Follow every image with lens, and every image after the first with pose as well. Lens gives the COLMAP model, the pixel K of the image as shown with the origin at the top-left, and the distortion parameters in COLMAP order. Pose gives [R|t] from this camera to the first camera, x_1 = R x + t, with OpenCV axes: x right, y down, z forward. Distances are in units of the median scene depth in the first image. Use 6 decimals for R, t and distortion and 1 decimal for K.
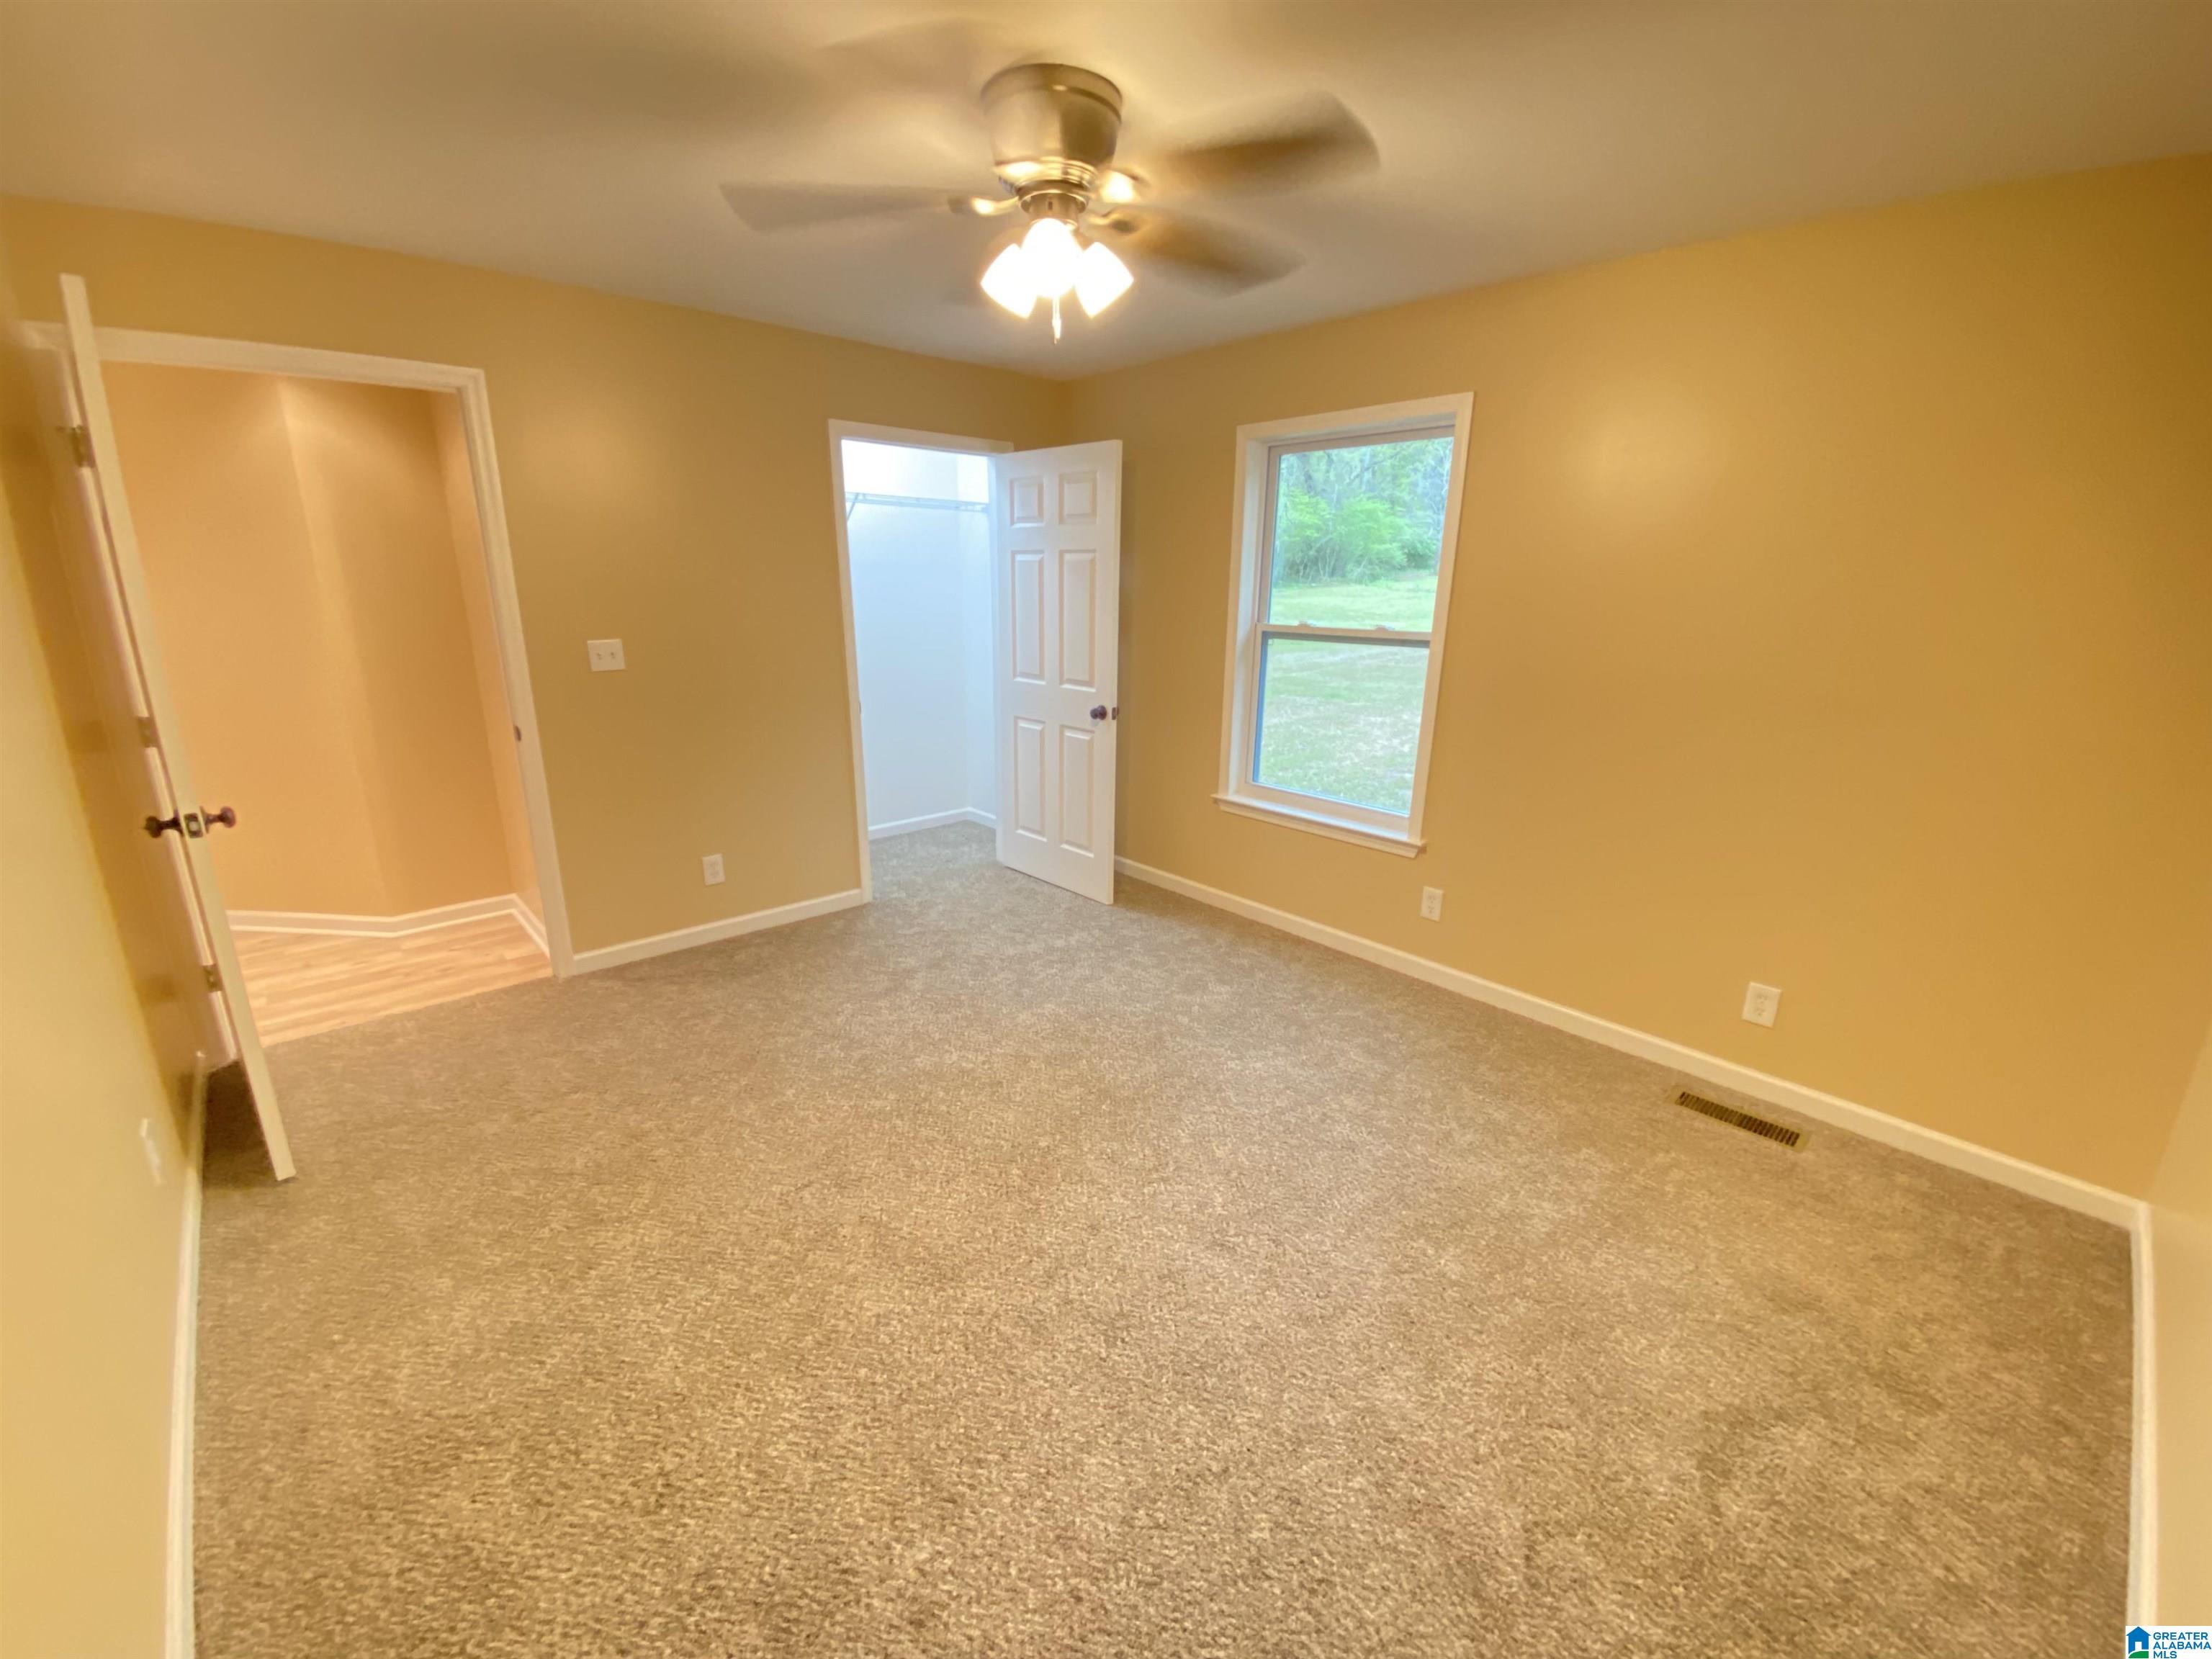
lens RADIAL K [[896.1, 0, 1106.0], [0, 896.1, 829.5], [0, 0, 1]] dist [0.024413, -0.022085]
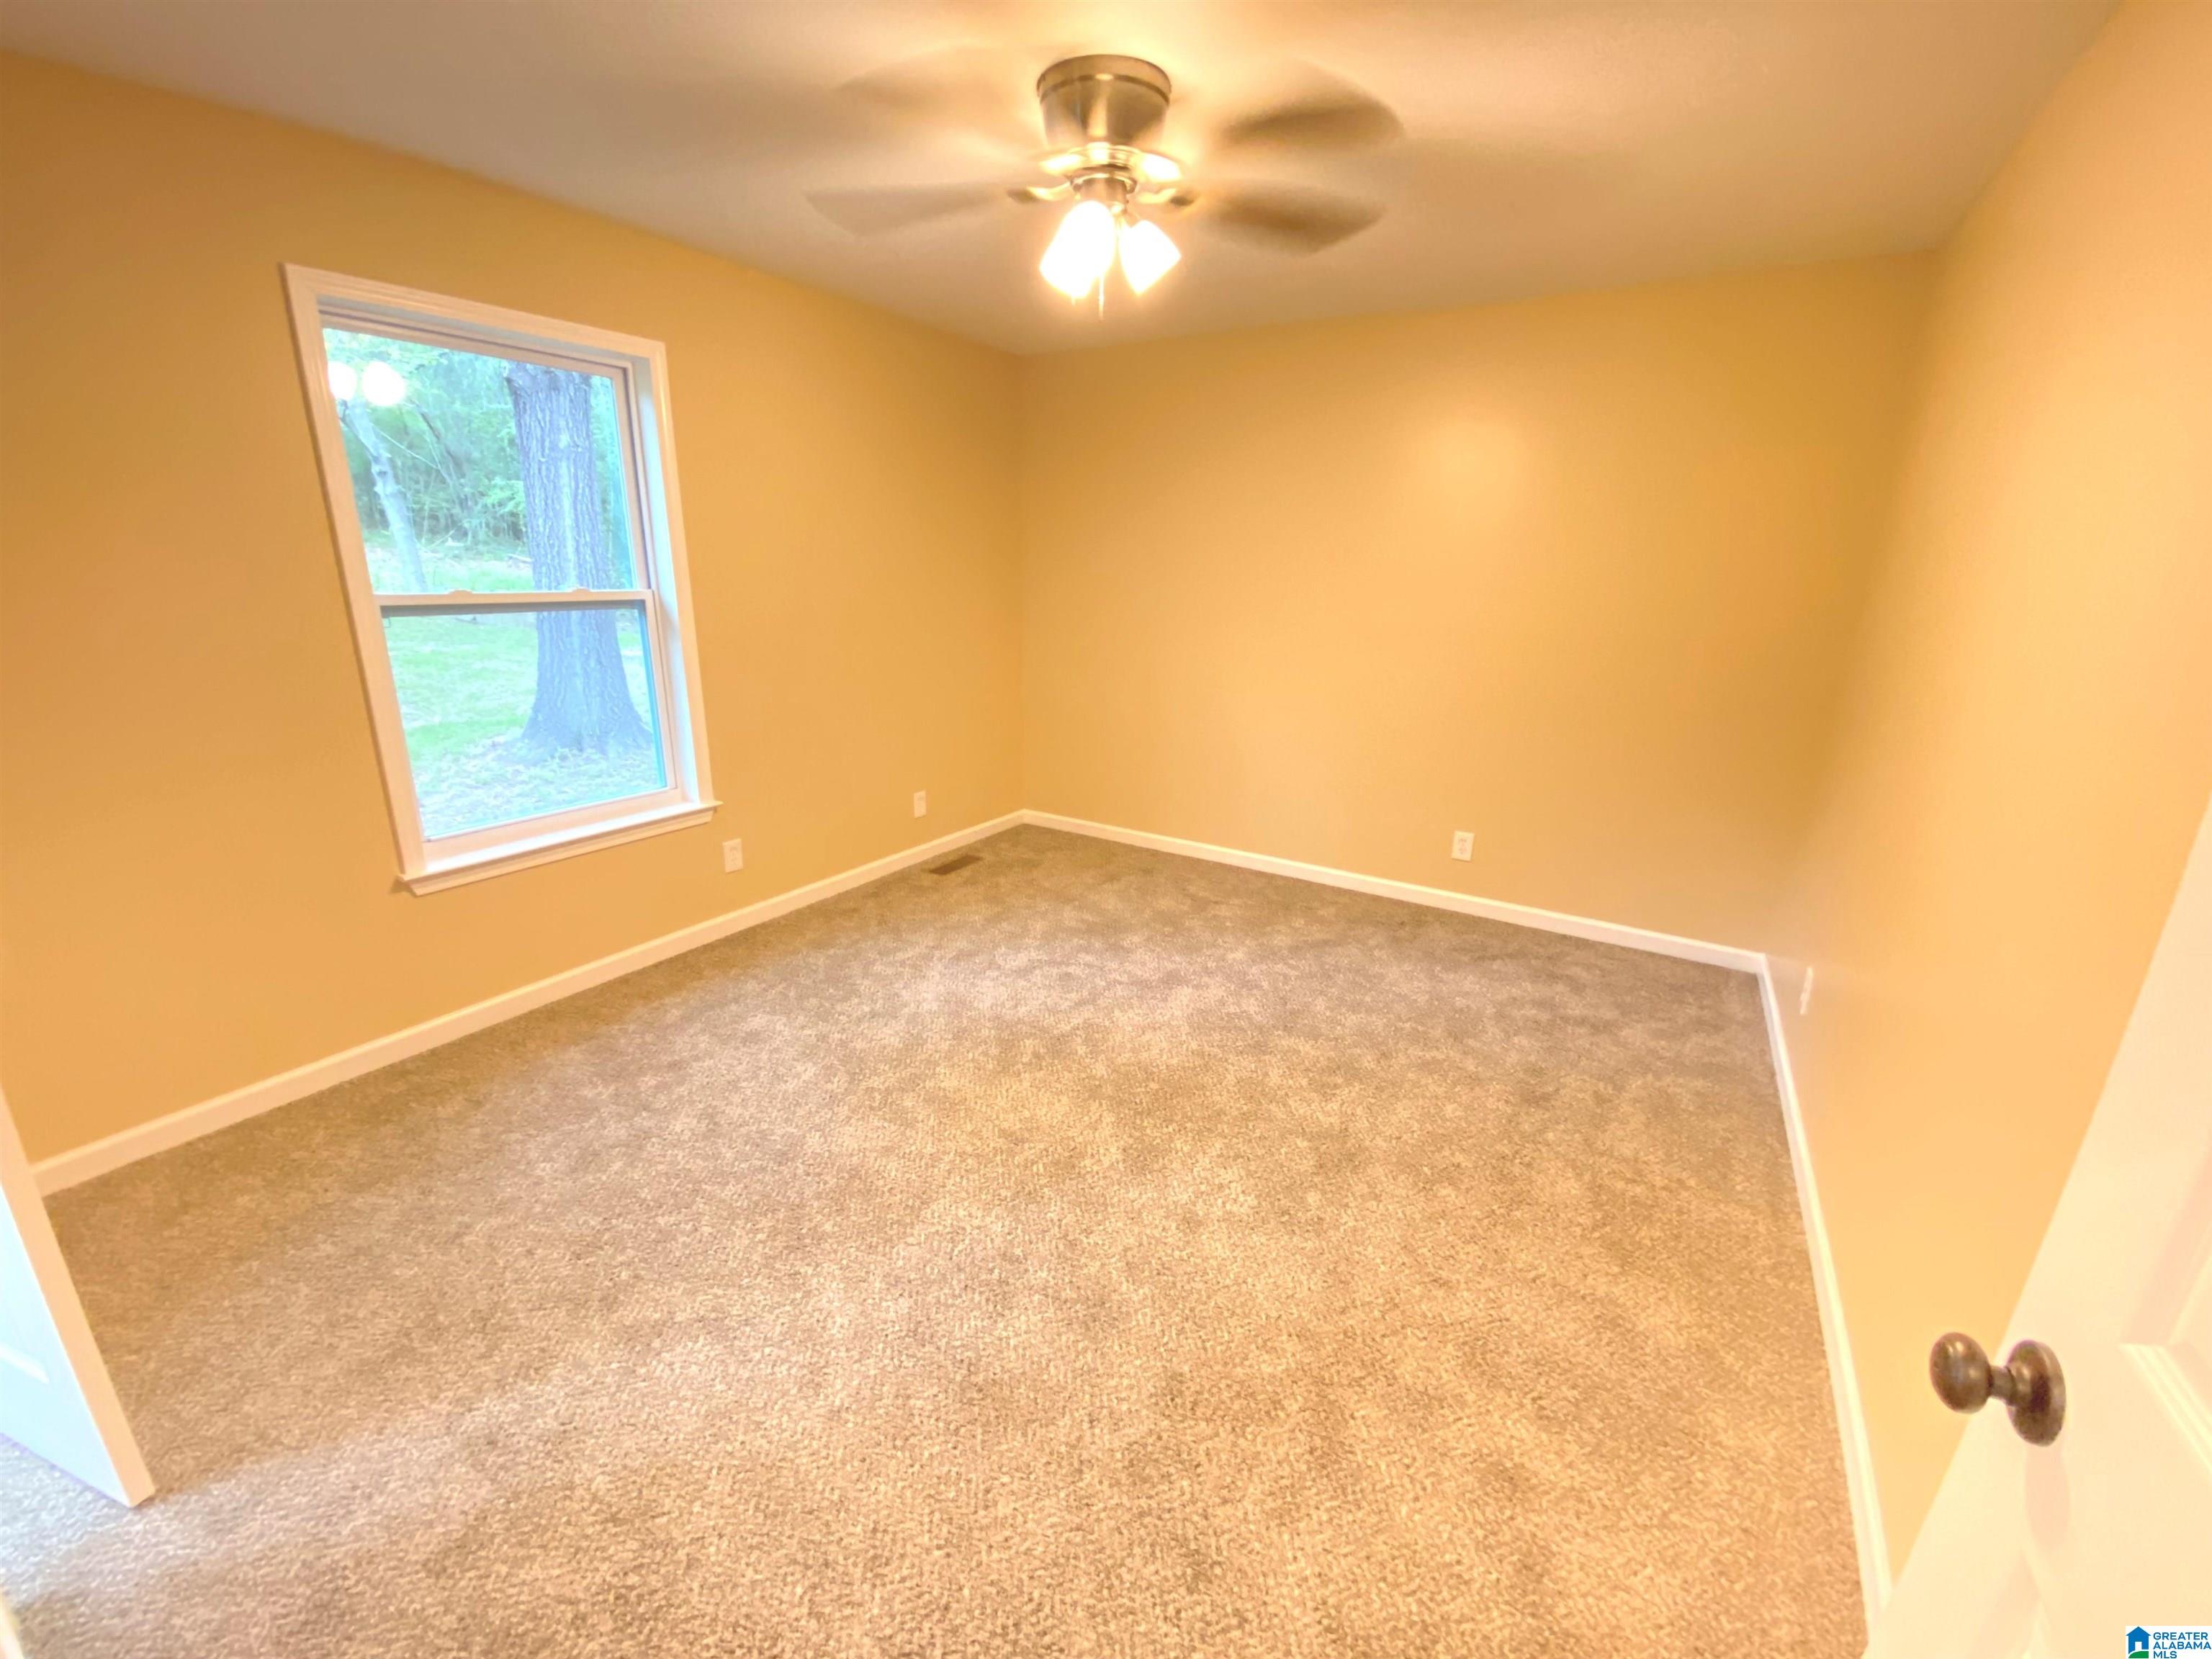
lens RADIAL K [[896.1, 0, 1106.0], [0, 896.1, 829.5], [0, 0, 1]] dist [0.024413, -0.022085]
pose [[-0.275964, -0.294549, 0.914923, -0.666268], [0.235081, 0.902294, 0.361390, -0.208455], [-0.931977, 0.314812, -0.179757, 0.756263]]
